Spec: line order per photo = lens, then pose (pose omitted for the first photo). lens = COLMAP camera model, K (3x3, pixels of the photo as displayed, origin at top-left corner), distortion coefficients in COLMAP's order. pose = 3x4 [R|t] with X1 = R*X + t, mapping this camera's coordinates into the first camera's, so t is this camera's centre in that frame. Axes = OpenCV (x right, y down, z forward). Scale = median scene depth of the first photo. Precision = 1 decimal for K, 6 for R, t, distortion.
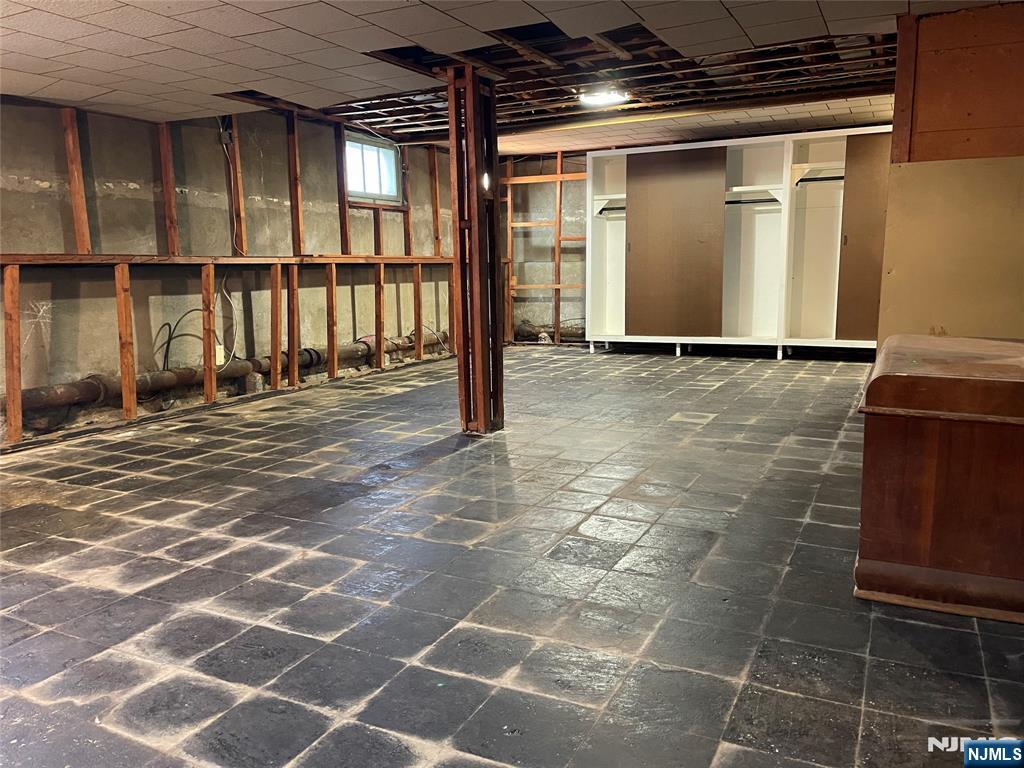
lens RADIAL K [[777.5, 0, 515.2], [0, 777.5, 389.0], [0, 0, 1]] dist [0.076955, -0.096542]
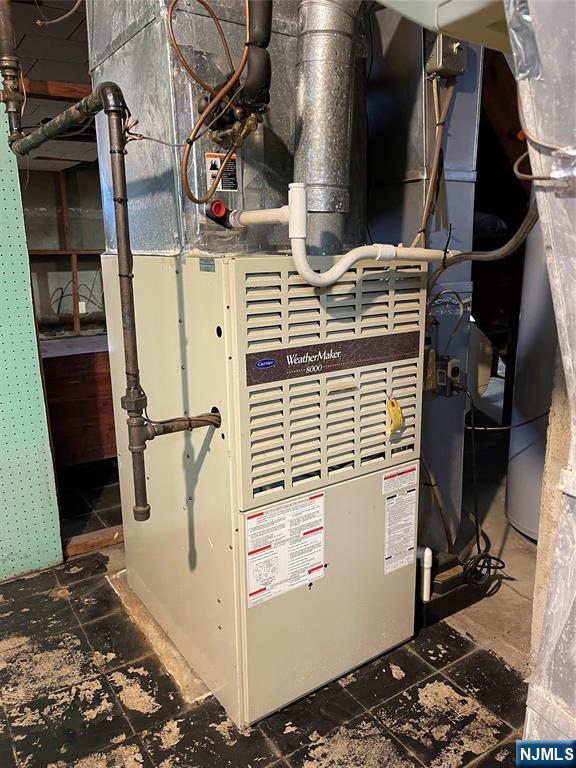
lens RADIAL K [[583.1, 0, 289.0], [0, 583.1, 377.3], [0, 0, 1]] dist [0.076955, -0.096542]
pose [[0.869220, 0.116645, -0.480470, 0.706167], [-0.077985, 0.991953, 0.099738, -0.060469], [0.488237, -0.049225, 0.871322, 0.096990]]
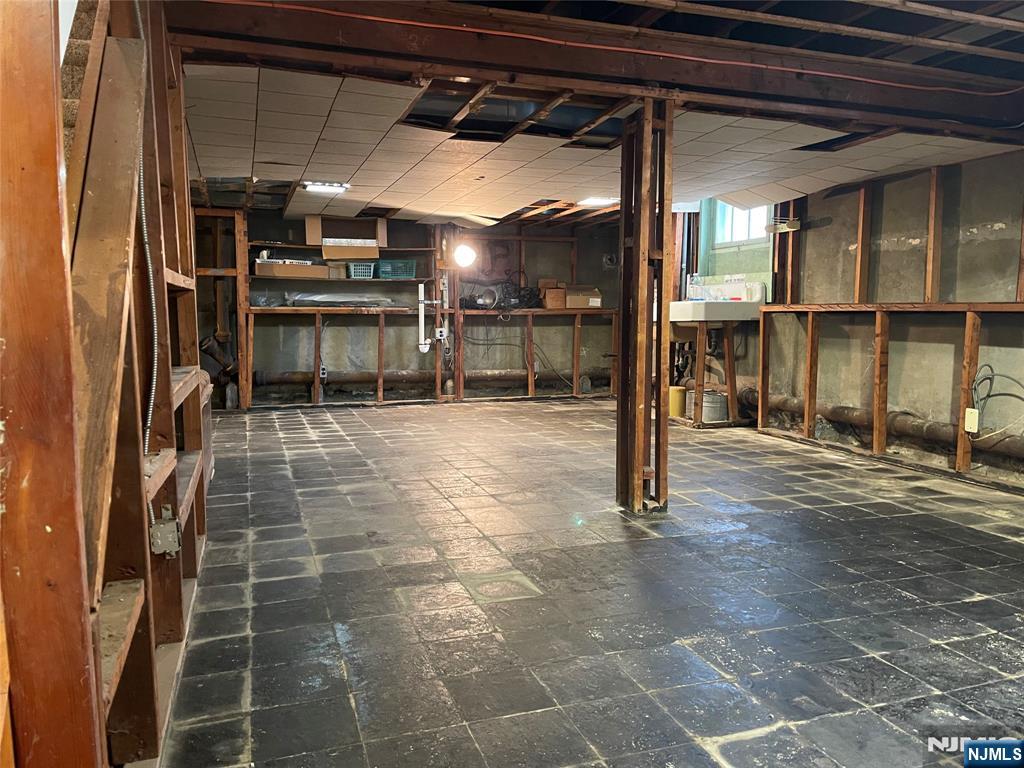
lens RADIAL K [[777.5, 0, 515.0], [0, 777.5, 386.0], [0, 0, 1]] dist [0.076955, -0.096542]
pose [[-0.703045, 0.083851, -0.706184, 0.593881], [-0.099269, 0.971730, 0.214209, -0.225837], [0.704182, 0.220701, -0.674847, 1.311166]]
